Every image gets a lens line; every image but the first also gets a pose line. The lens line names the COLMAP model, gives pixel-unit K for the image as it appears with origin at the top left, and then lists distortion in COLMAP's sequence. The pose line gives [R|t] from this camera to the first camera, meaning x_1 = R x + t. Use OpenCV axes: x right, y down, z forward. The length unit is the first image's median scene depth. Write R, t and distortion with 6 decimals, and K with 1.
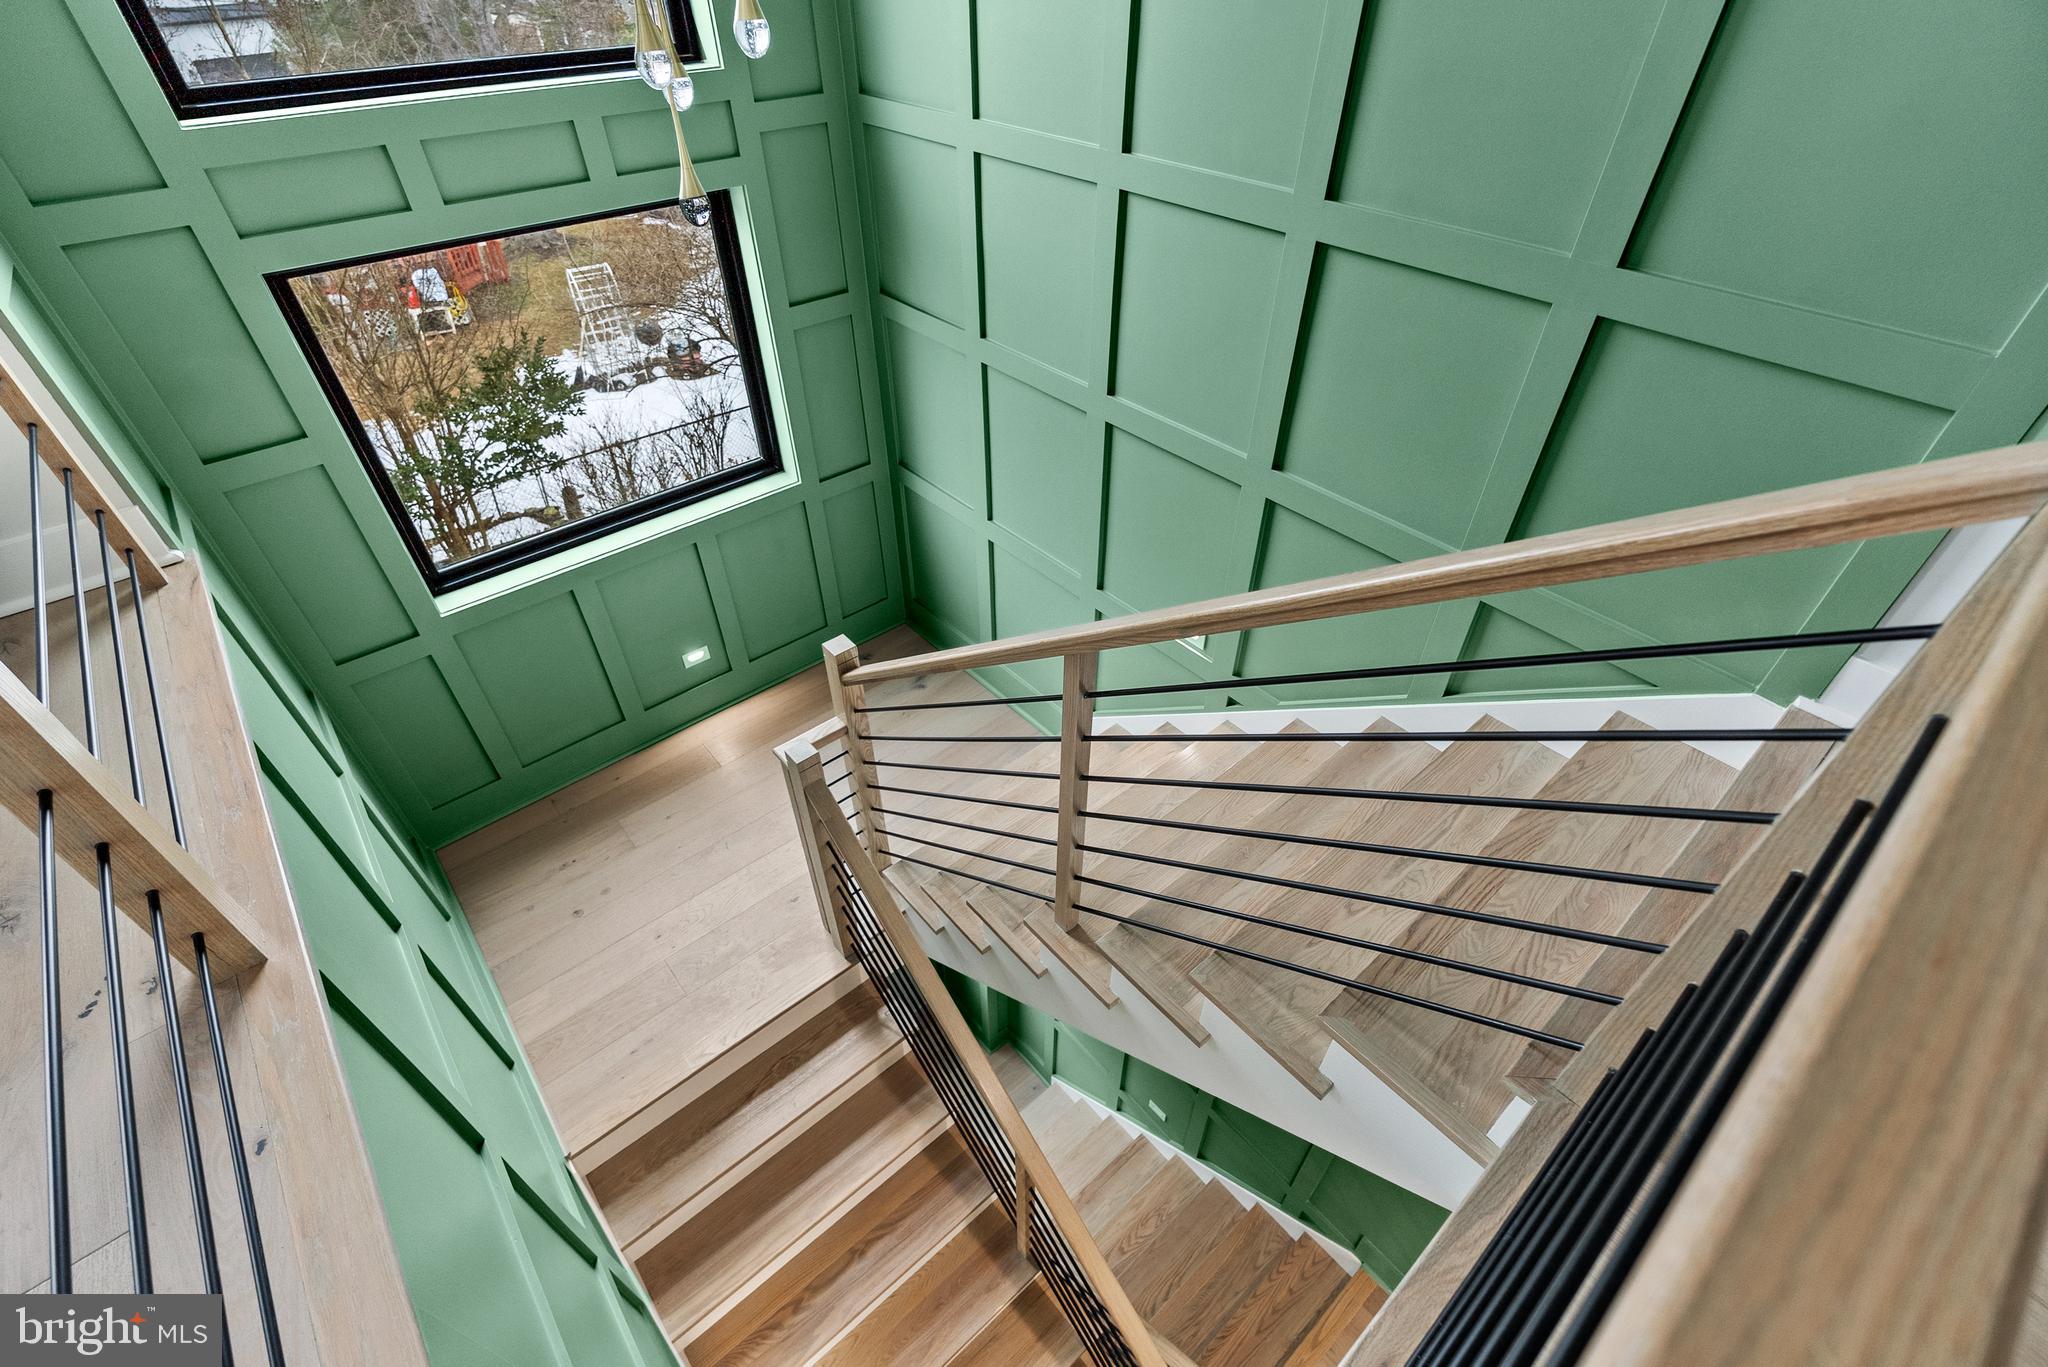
lens RADIAL K [[891.1, 0, 1015.5], [0, 891.1, 652.4], [0, 0, 1]] dist [-0.010061, 0.000110]
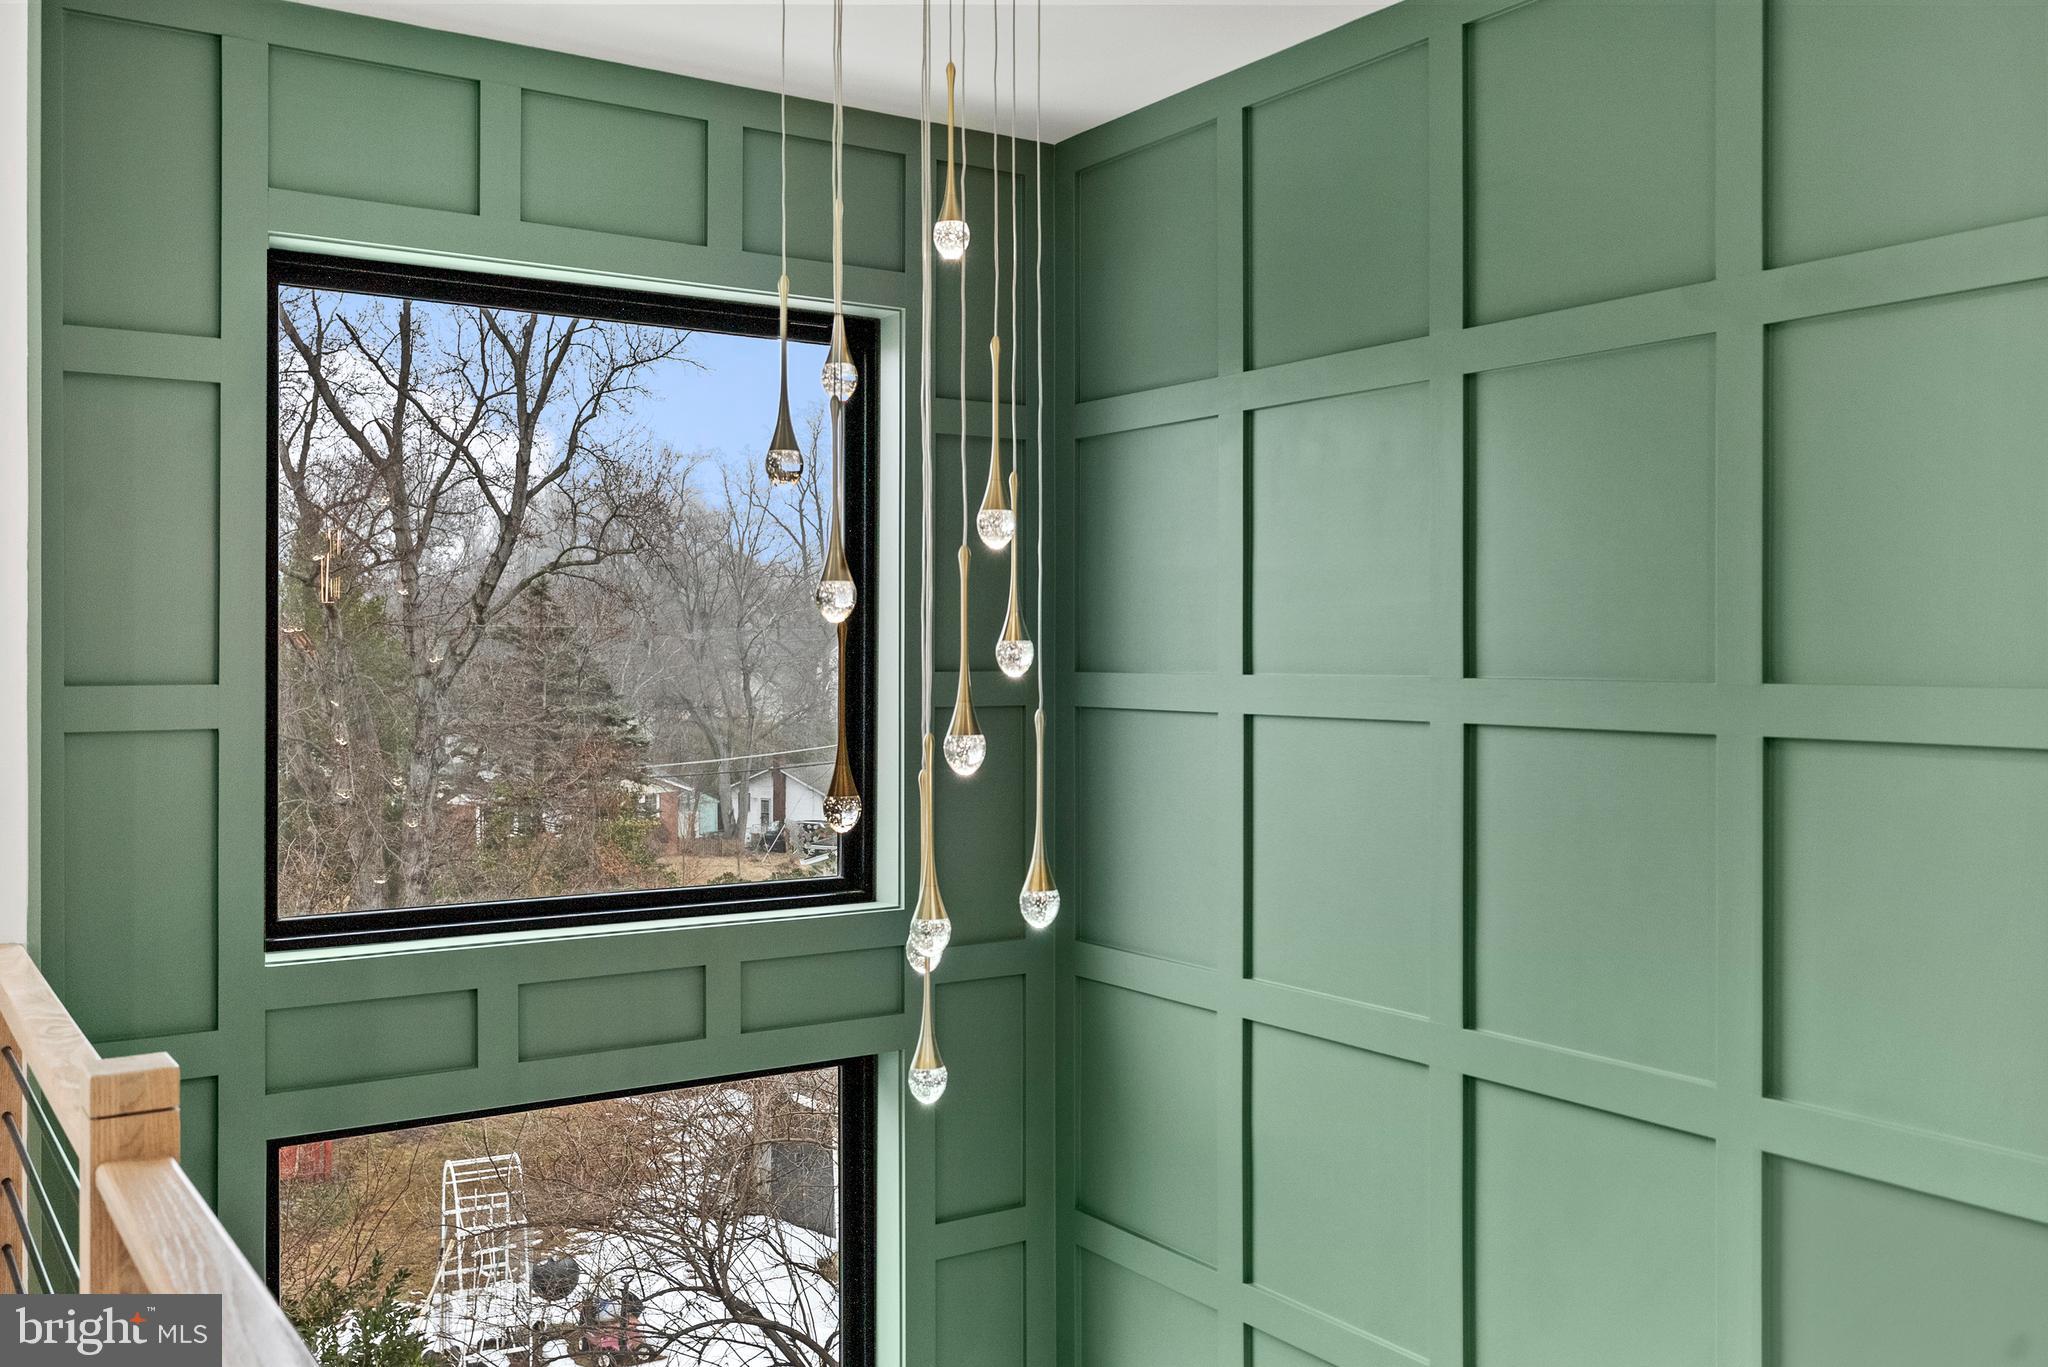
lens RADIAL K [[1785.4, 0, 1026.8], [0, 1785.4, 649.2], [0, 0, 1]] dist [-0.005105, -0.003295]
pose [[0.995810, 0.010179, -0.090880, -0.071977], [-0.066593, 0.761816, -0.644361, 0.113392], [0.062675, 0.647713, 0.759302, -0.226999]]
